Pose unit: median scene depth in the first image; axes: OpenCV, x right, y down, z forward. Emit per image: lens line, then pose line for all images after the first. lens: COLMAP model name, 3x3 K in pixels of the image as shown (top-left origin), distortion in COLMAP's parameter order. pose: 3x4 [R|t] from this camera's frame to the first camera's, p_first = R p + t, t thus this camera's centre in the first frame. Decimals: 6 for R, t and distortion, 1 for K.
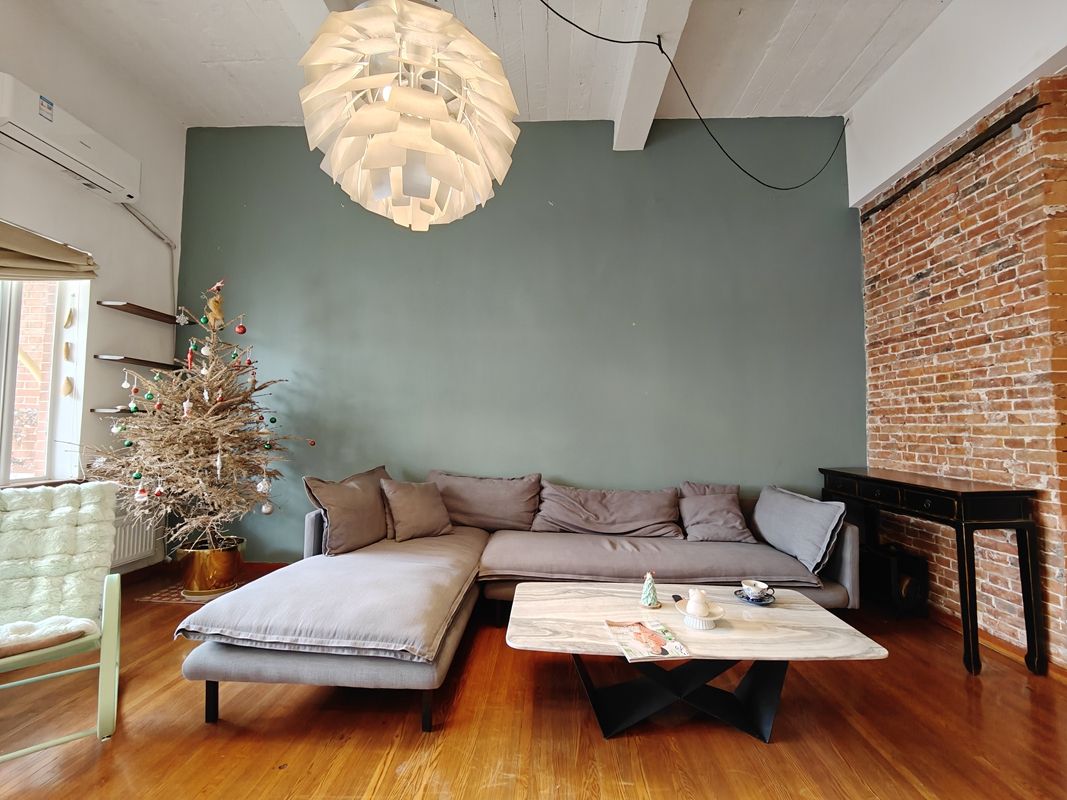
lens RADIAL K [[460.5, 0, 536.7], [0, 460.5, 397.6], [0, 0, 1]] dist [-0.001792, -0.000322]
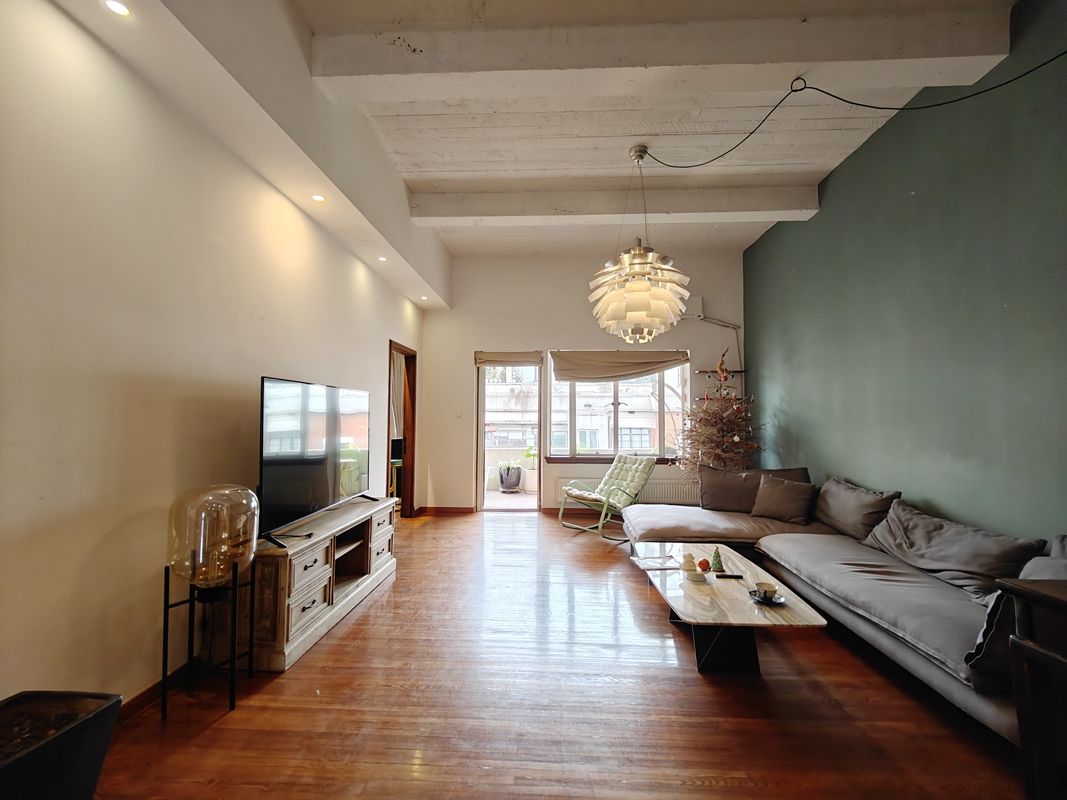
lens RADIAL K [[460.5, 0, 532.8], [0, 460.5, 409.5], [0, 0, 1]] dist [-0.001792, -0.000322]
pose [[-0.021543, -0.034969, -0.999156, 1.149099], [0.054570, 0.997857, -0.036100, -0.009852], [0.998278, -0.055301, -0.019589, 0.338727]]
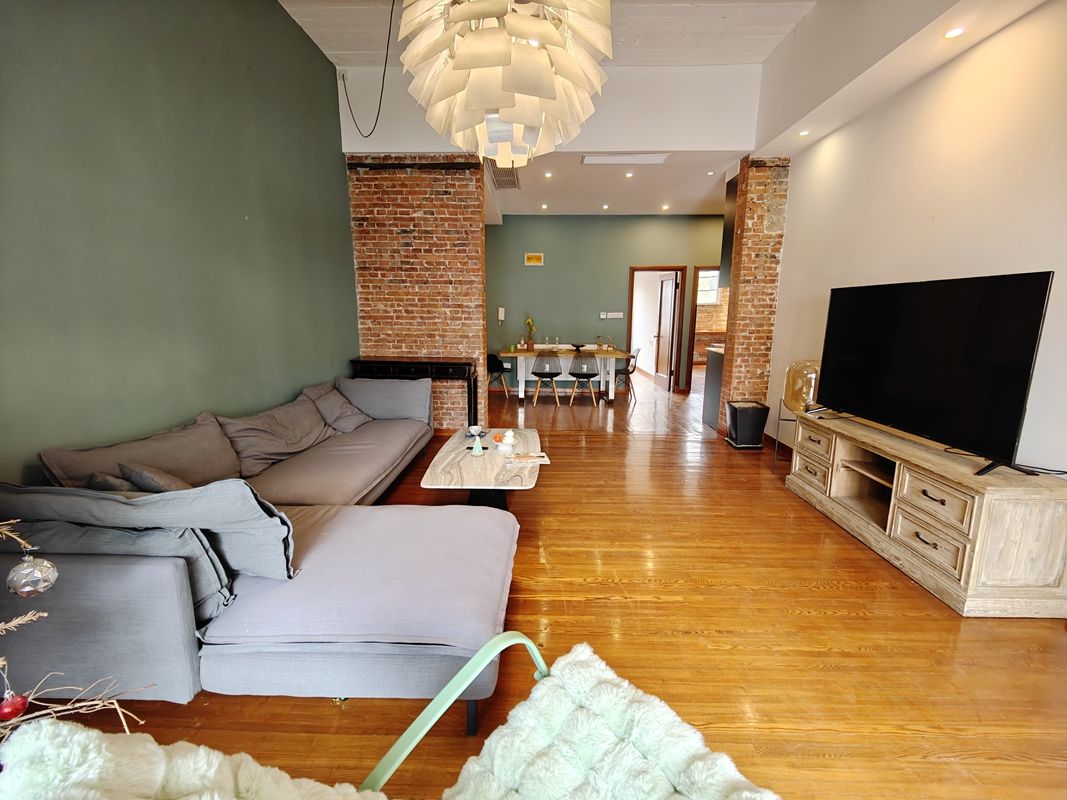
lens RADIAL K [[460.5, 0, 535.3], [0, 460.5, 399.1], [0, 0, 1]] dist [-0.001792, -0.000322]
pose [[0.004169, -0.200272, 0.979731, -0.855562], [-0.069953, 0.977281, 0.200069, -0.051433], [-0.997542, -0.069369, -0.009935, 0.547201]]
